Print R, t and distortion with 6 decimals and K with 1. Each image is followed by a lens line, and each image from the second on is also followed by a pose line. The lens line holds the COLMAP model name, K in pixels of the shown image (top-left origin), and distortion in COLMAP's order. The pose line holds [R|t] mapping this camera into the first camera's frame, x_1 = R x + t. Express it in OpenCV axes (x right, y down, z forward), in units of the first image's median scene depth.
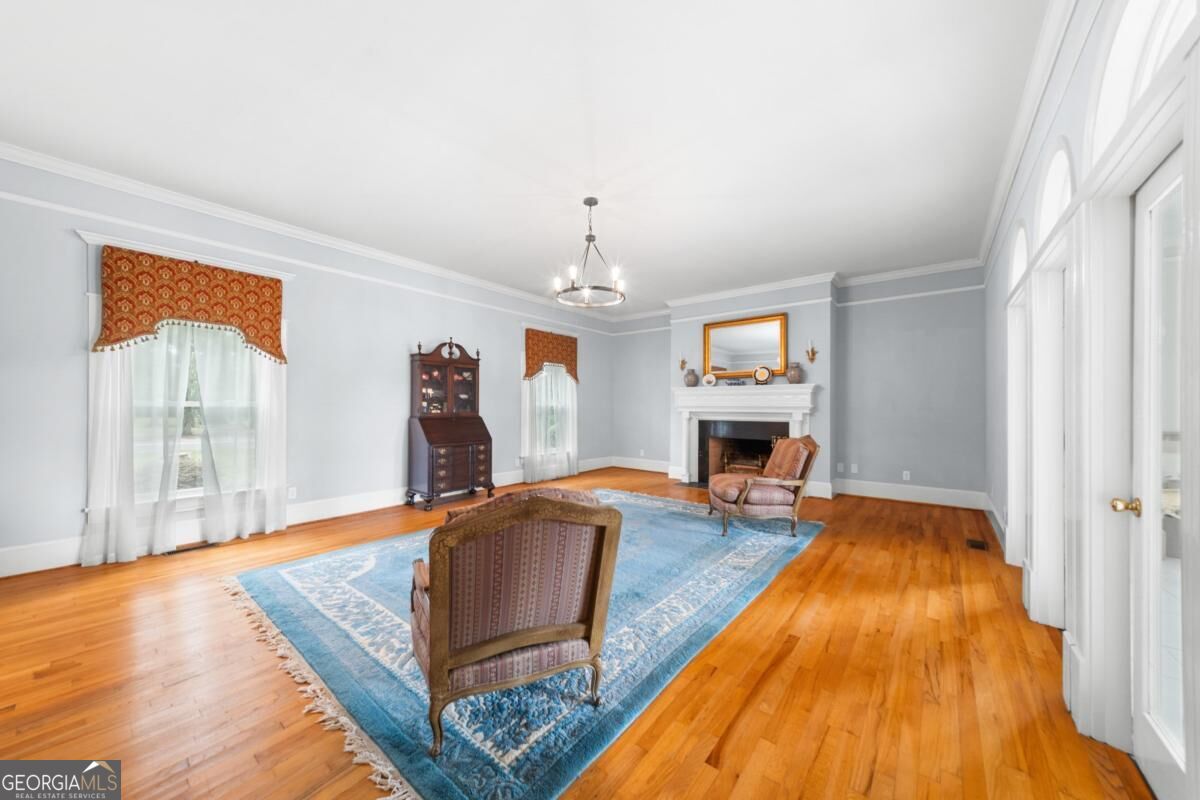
lens RADIAL K [[417.7, 0, 598.0], [0, 417.7, 402.0], [0, 0, 1]] dist [0.010656, -0.000037]
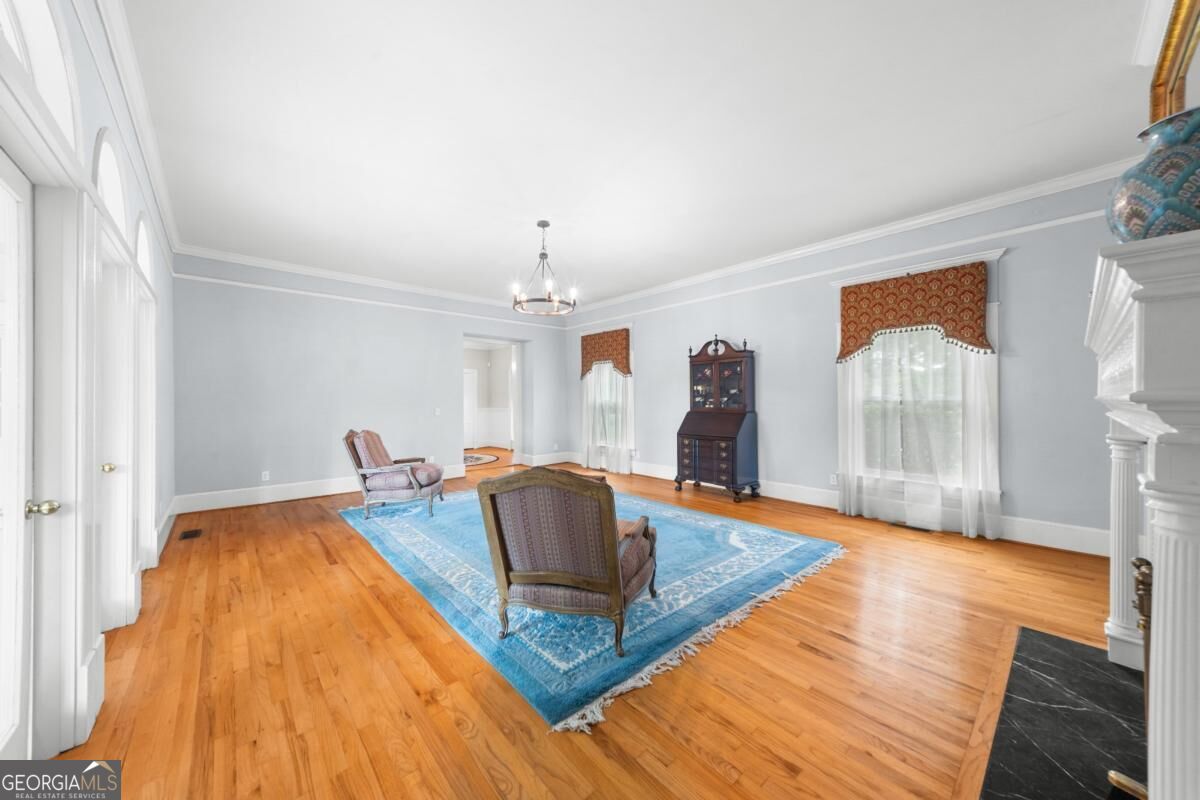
lens RADIAL K [[423.0, 0, 600.0], [0, 423.0, 400.0], [0, 0, 1]] dist [0.000845, -0.000021]
pose [[-0.158373, -0.005412, -0.987364, 0.708361], [0.012767, 0.999890, -0.007528, 0.010448], [0.987297, -0.013798, -0.158287, 0.863181]]
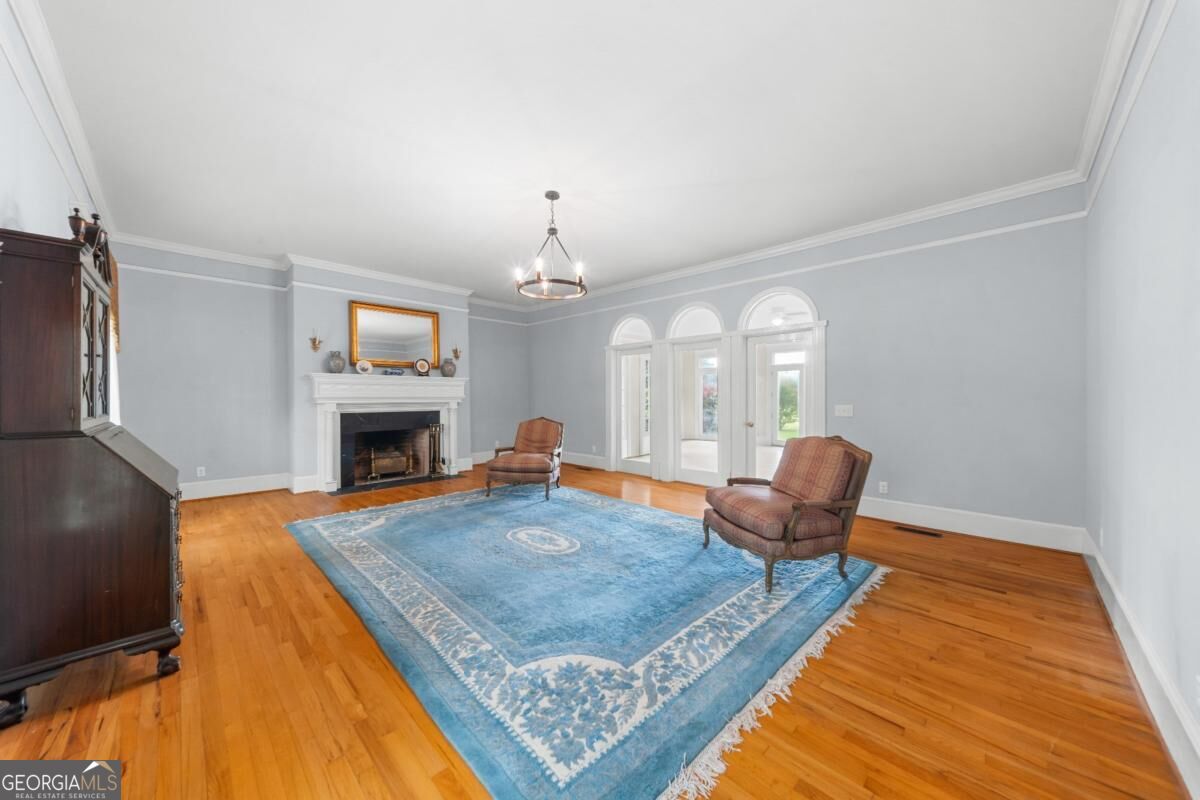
lens RADIAL K [[422.4, 0, 575.9], [0, 422.4, 398.4], [0, 0, 1]] dist [0.010767, -0.000018]
pose [[0.141167, -0.008176, 0.989952, -0.662014], [-0.008279, 0.999921, 0.009439, 0.001769], [-0.989951, -0.009528, 0.141088, 0.518639]]
